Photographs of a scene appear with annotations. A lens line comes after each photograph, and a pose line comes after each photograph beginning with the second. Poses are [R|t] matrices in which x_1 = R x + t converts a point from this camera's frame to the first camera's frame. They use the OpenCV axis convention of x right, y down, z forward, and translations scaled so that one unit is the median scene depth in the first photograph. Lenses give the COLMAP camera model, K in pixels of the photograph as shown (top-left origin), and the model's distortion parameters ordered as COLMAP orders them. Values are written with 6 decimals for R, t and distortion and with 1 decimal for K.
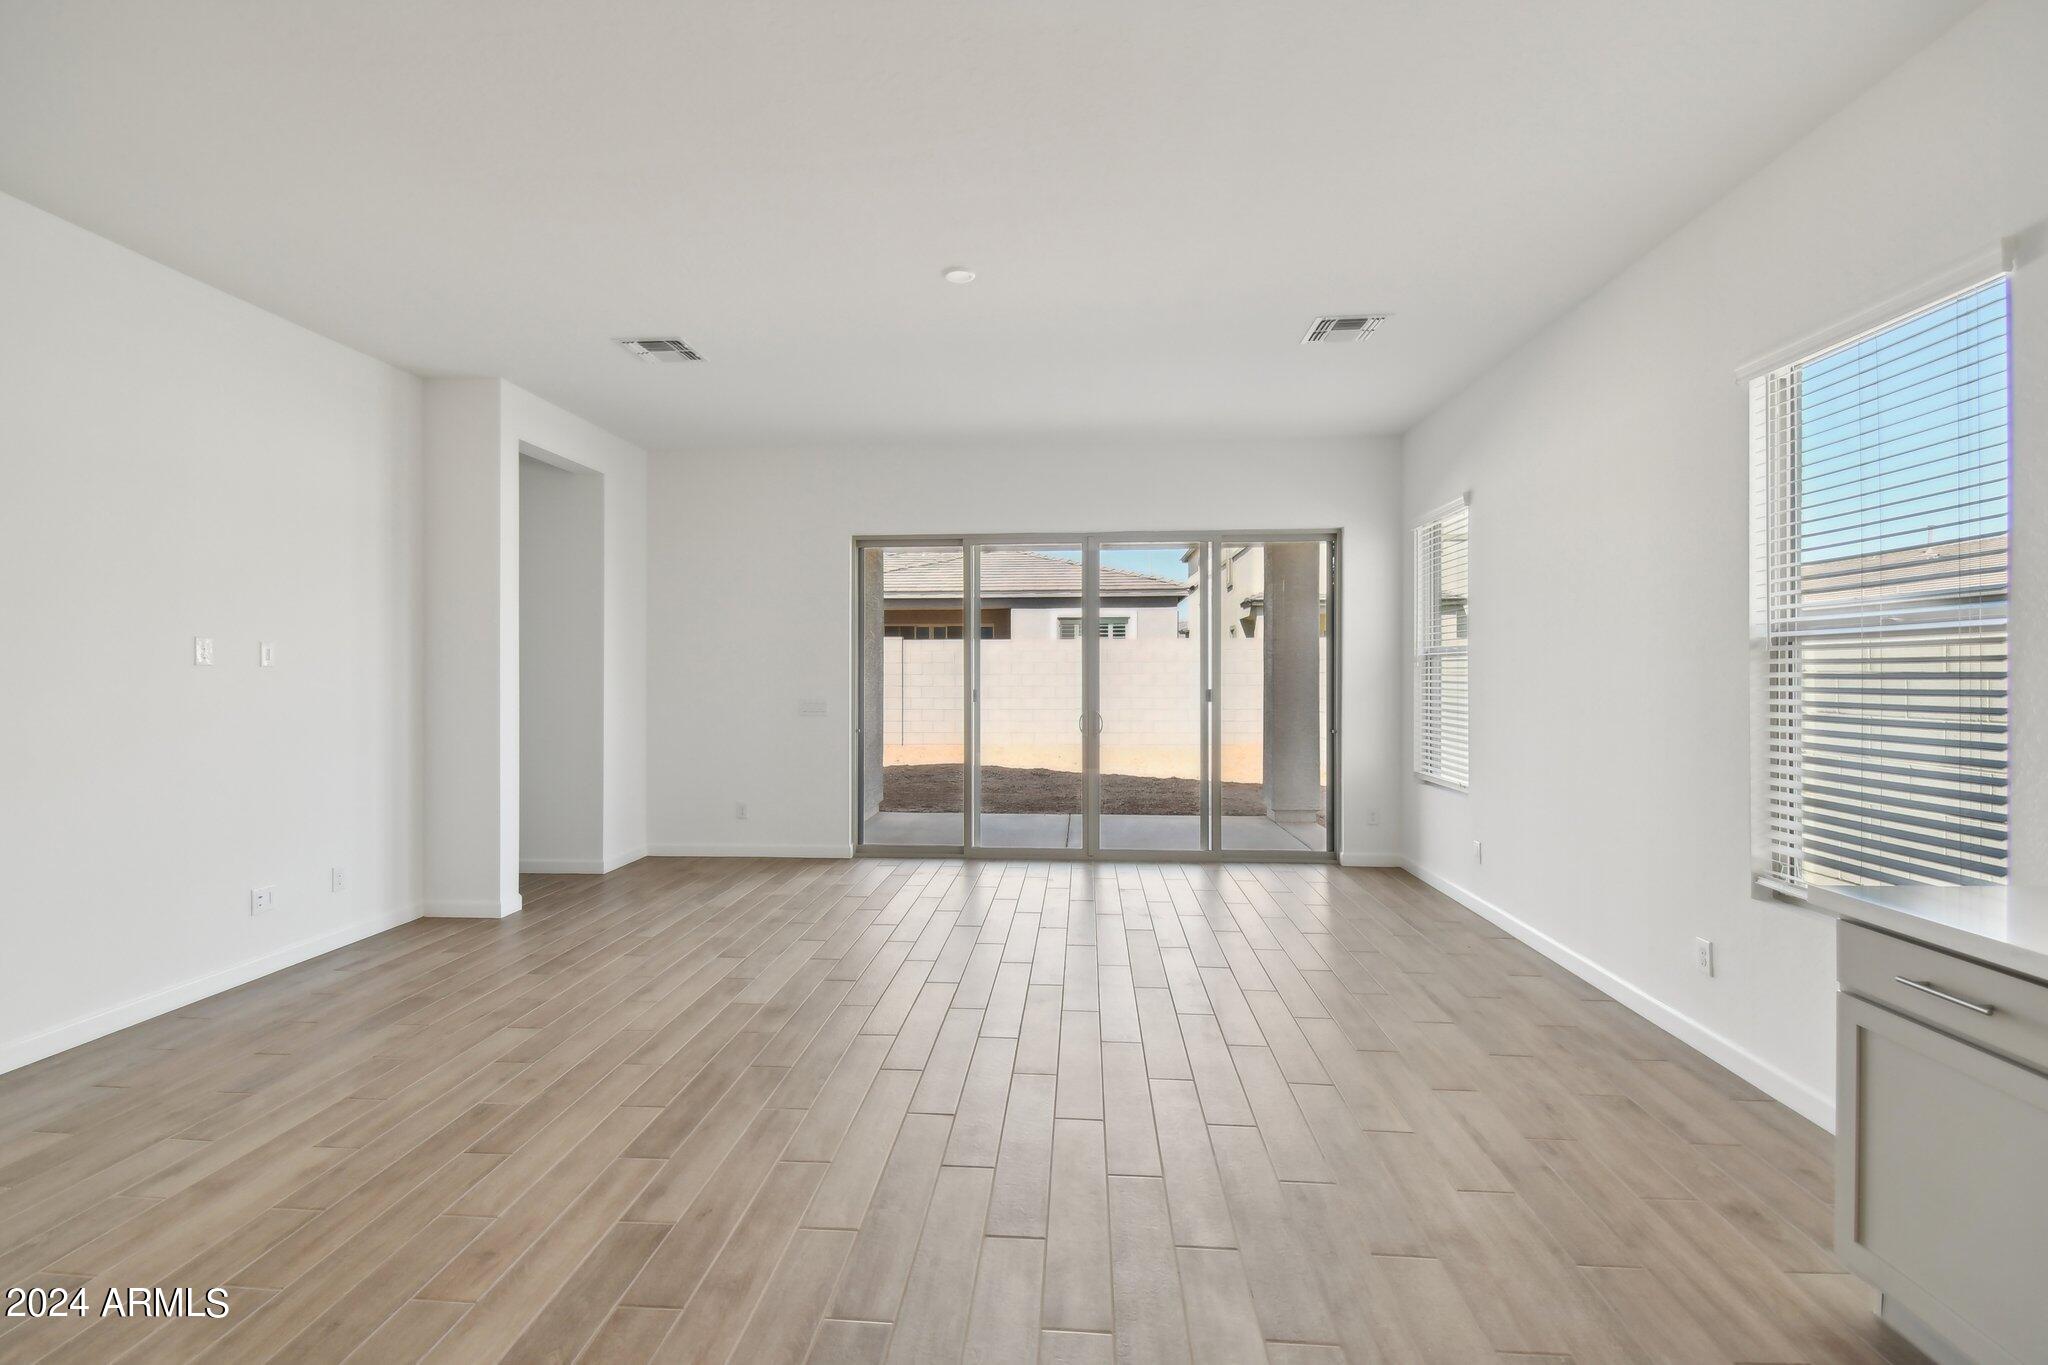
lens RADIAL K [[911.4, 0, 1006.6], [0, 911.4, 672.0], [0, 0, 1]] dist [0.021897, -0.014342]
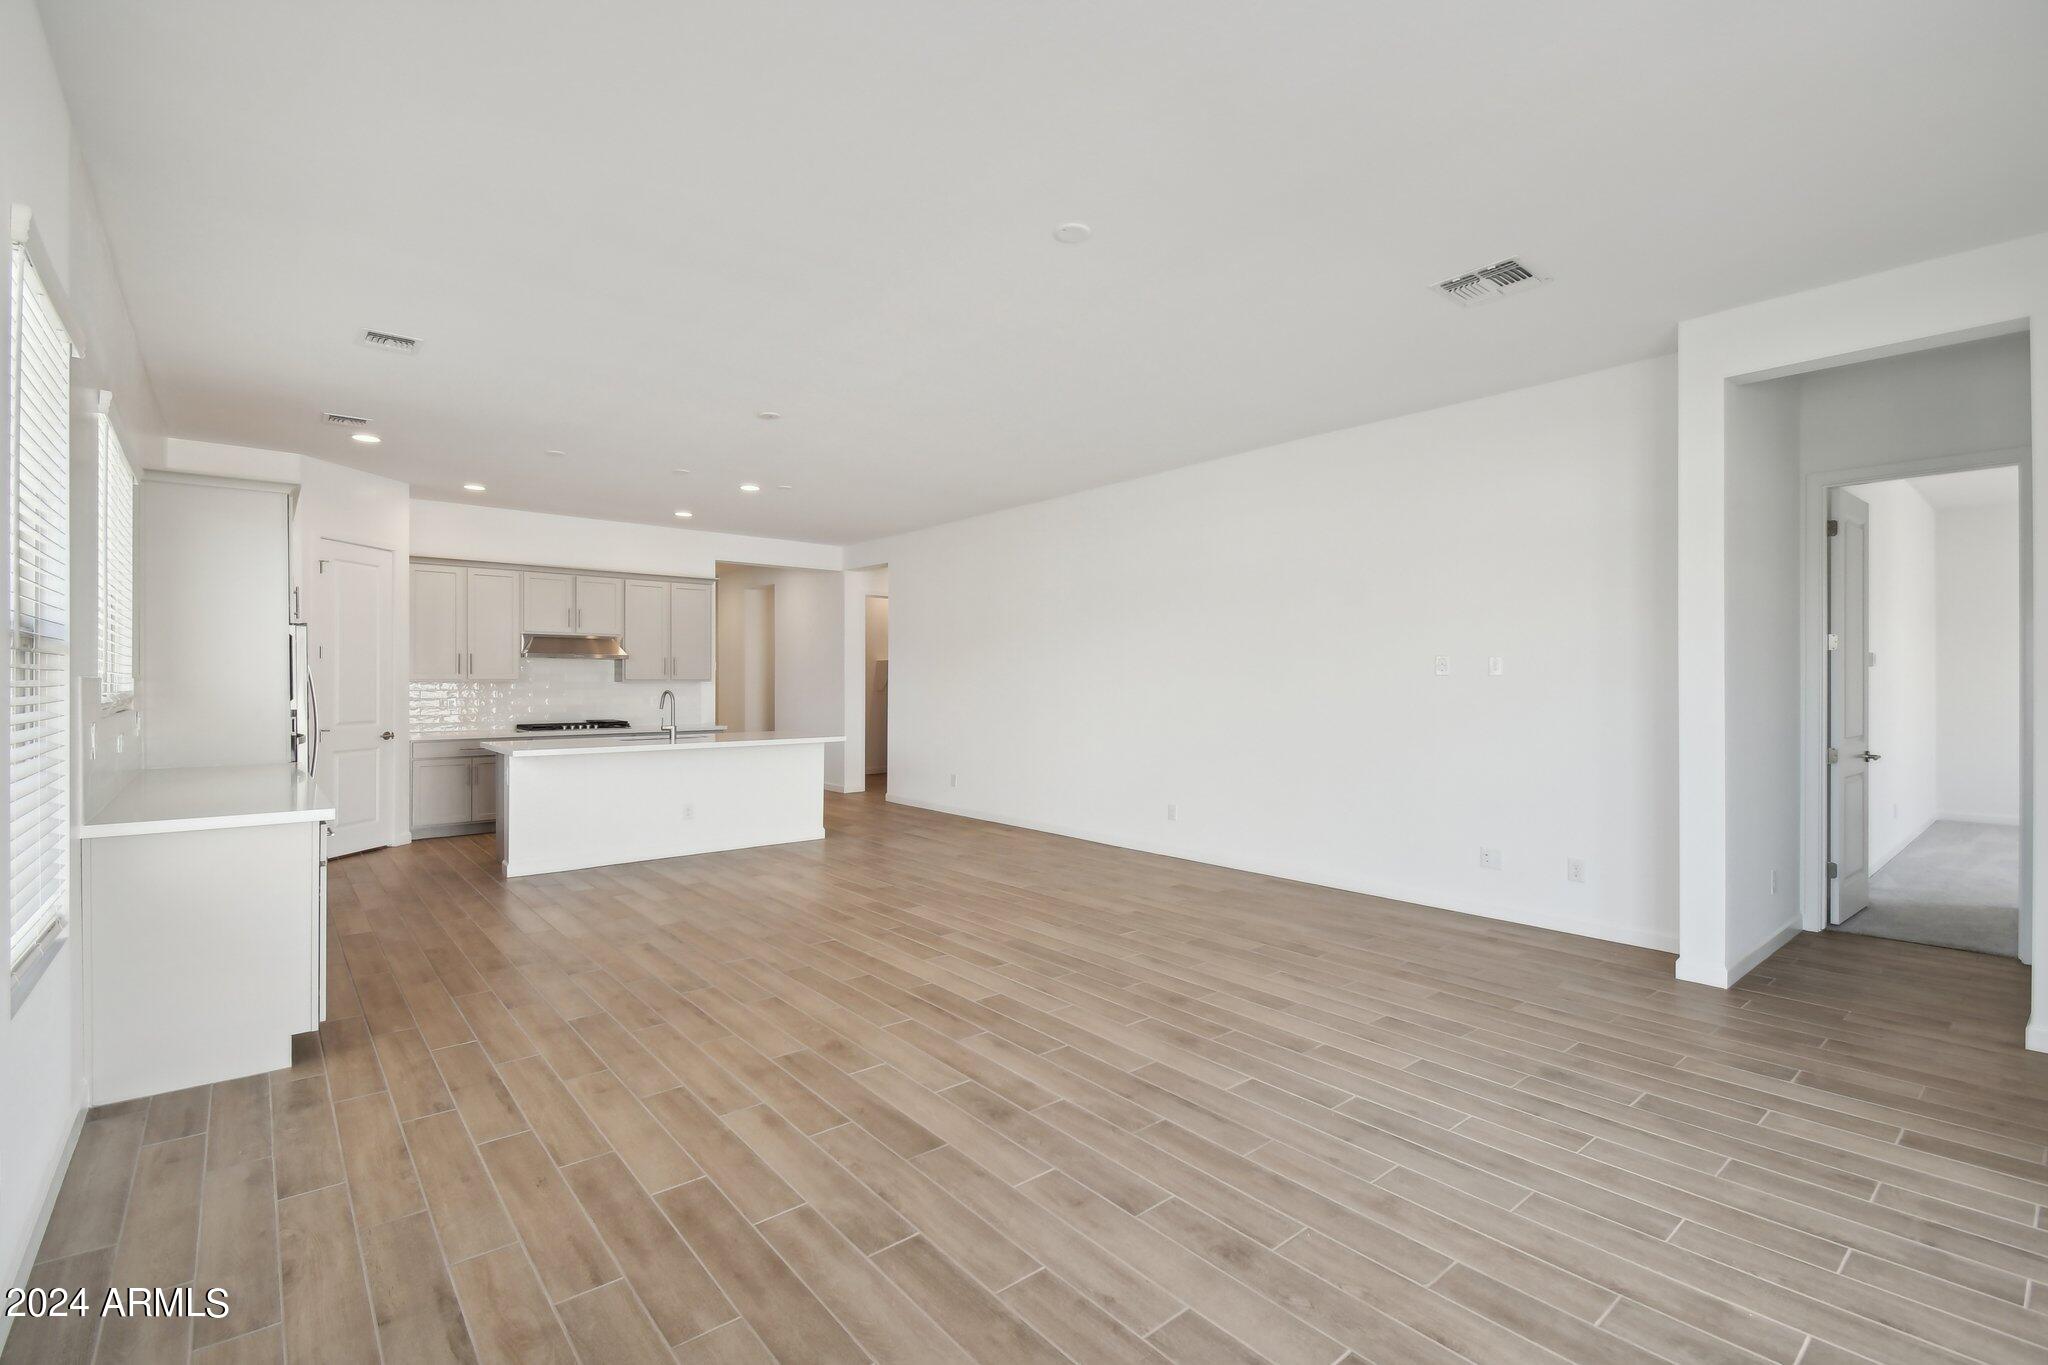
lens RADIAL K [[911.4, 0, 1021.6], [0, 911.4, 662.2], [0, 0, 1]] dist [0.021897, -0.014342]
pose [[-0.706179, -0.015423, -0.707865, 0.448739], [-0.000611, 0.999776, -0.021174, 0.002481], [0.708033, -0.014520, -0.706030, 1.159728]]
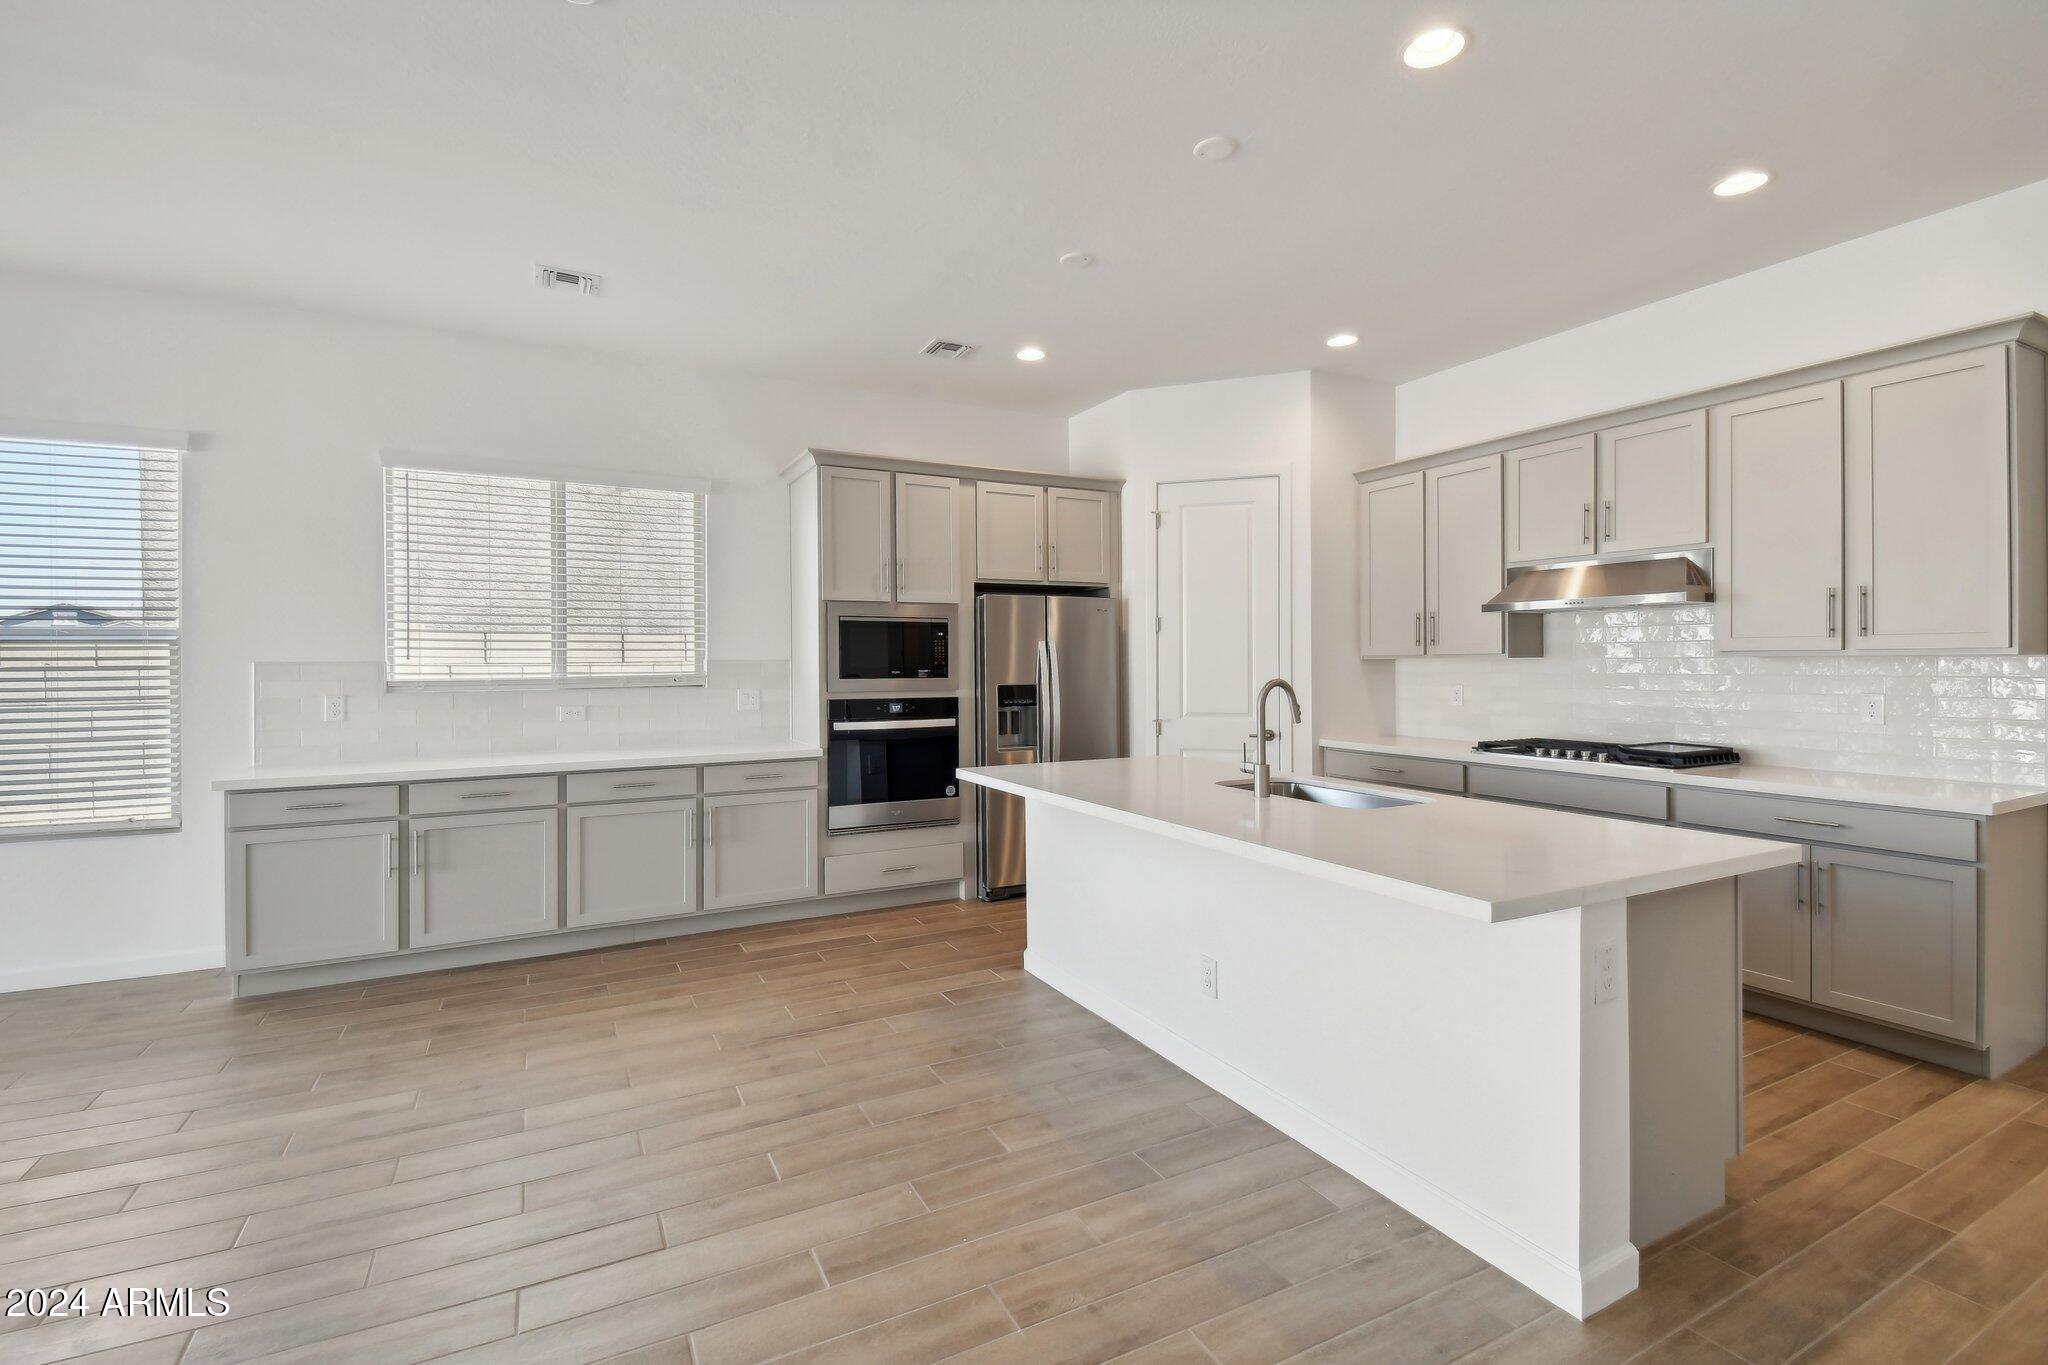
lens RADIAL K [[911.4, 0, 1018.2], [0, 911.4, 668.0], [0, 0, 1]] dist [0.021897, -0.014342]
pose [[-0.531105, 0.000698, 0.847306, -0.580904], [0.008422, 0.999955, 0.004455, 0.005162], [-0.847264, 0.009503, -0.531087, 0.230090]]
